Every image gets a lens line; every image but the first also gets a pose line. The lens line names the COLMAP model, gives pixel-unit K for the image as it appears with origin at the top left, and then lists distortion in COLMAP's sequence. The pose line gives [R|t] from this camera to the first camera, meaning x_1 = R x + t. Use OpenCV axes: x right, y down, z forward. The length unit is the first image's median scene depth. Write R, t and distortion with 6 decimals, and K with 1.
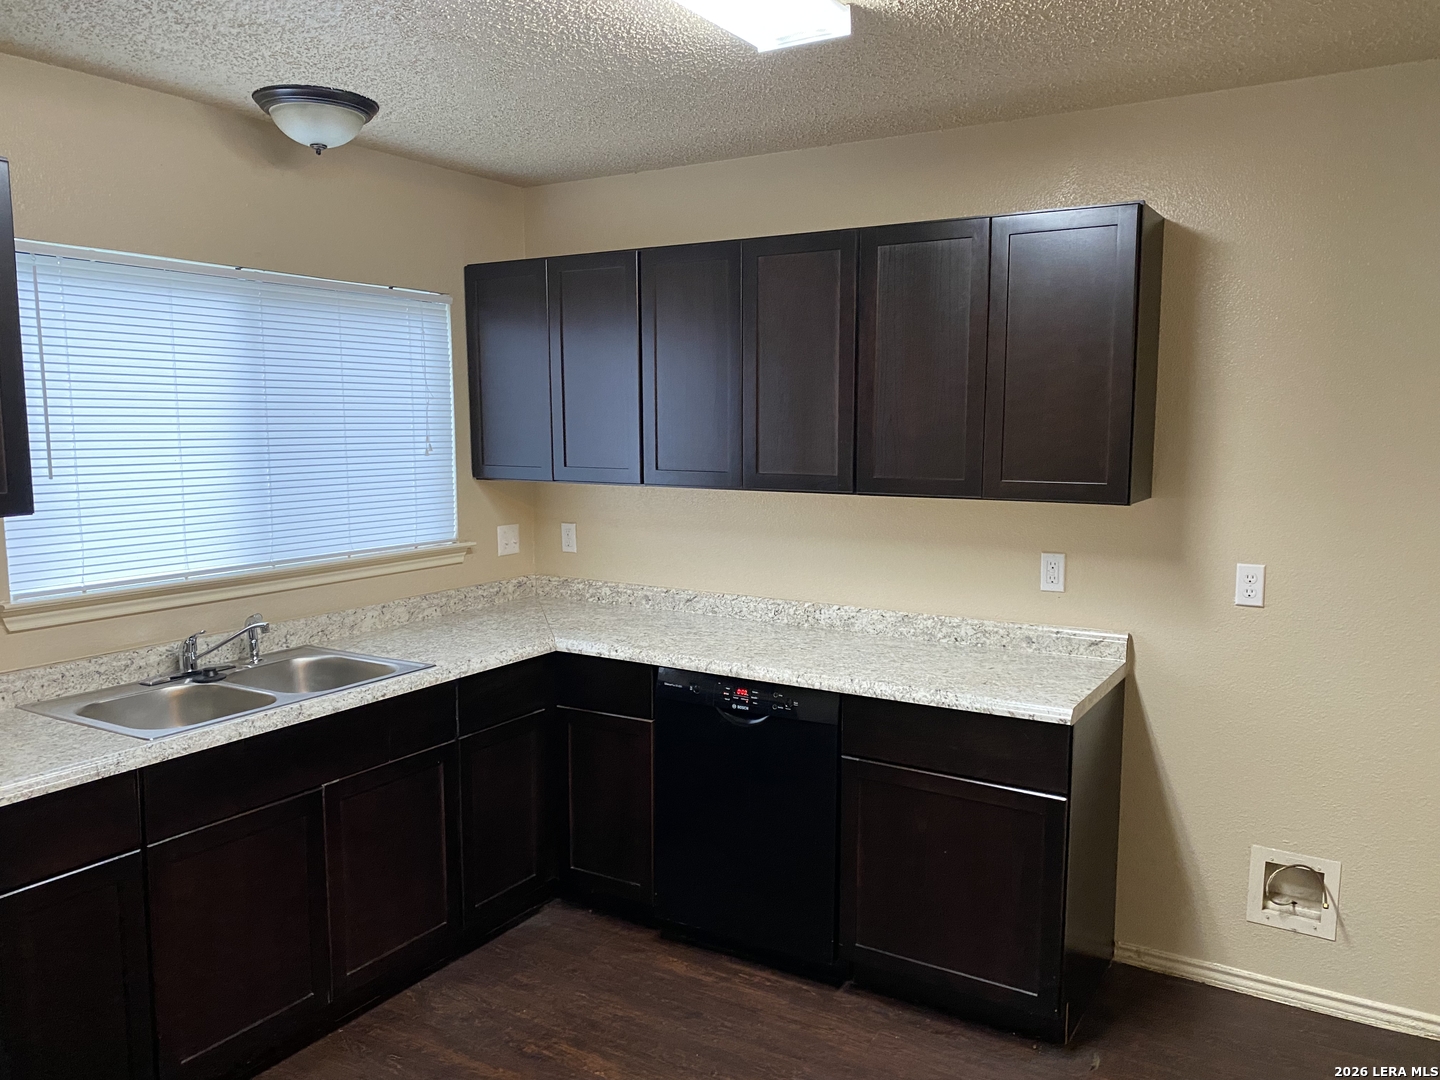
lens RADIAL K [[1100.6, 0, 718.6], [0, 1100.6, 537.8], [0, 0, 1]] dist [0.011298, -0.035695]
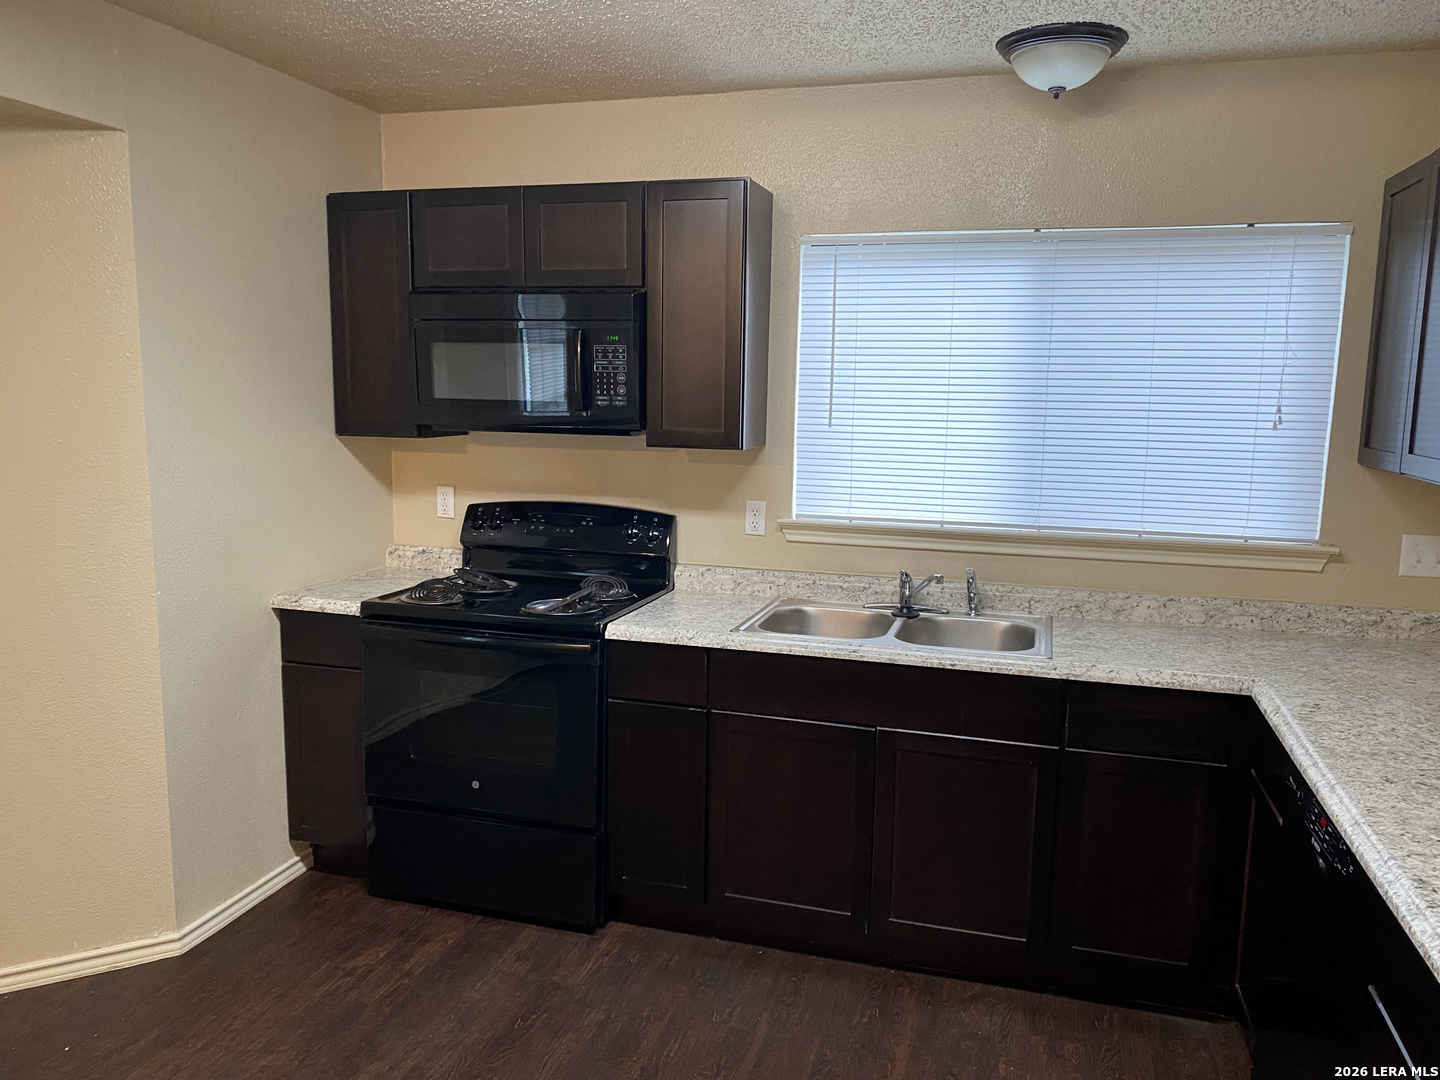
lens RADIAL K [[1100.6, 0, 715.1], [0, 1100.6, 541.1], [0, 0, 1]] dist [0.011298, -0.035695]
pose [[0.233031, 0.136020, -0.962910, 0.523819], [-0.119808, 0.986642, 0.110378, -0.042695], [0.965061, 0.089643, 0.246214, 0.511413]]
